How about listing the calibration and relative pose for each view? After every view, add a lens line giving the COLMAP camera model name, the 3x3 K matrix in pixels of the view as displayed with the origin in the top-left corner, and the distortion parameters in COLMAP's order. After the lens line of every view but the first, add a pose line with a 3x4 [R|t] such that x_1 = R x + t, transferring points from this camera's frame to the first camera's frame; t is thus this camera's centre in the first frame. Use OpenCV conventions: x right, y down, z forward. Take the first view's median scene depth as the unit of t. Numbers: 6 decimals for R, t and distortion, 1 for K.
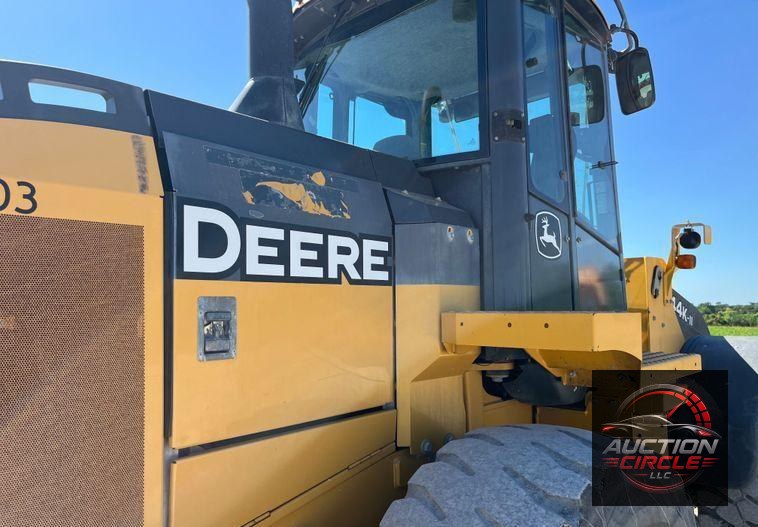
lens RADIAL K [[595.0, 0, 379.0], [0, 595.0, 263.5], [0, 0, 1]] dist [0.008230, -0.004584]
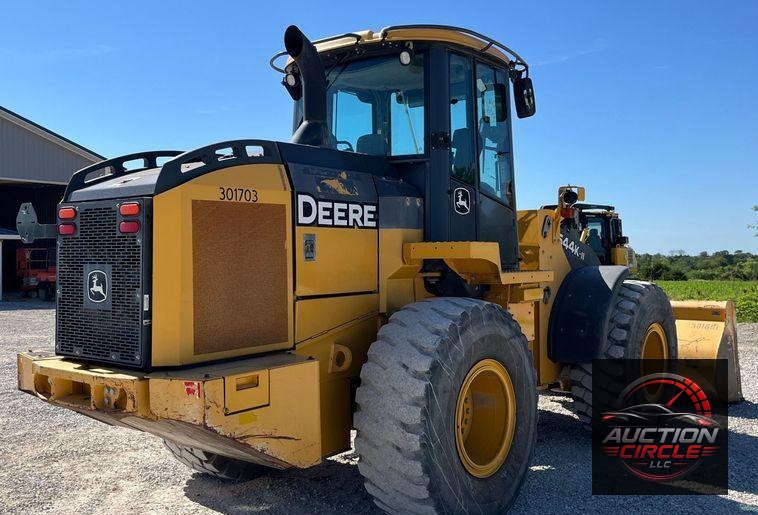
lens RADIAL K [[730.1, 0, 379.0], [0, 730.1, 257.5], [0, 0, 1]] dist [0.003855, -0.000506]
pose [[0.995154, 0.001450, 0.098320, -0.234157], [-0.009177, 0.996896, 0.078191, -0.063619], [-0.097902, -0.078714, 0.992078, -1.531181]]
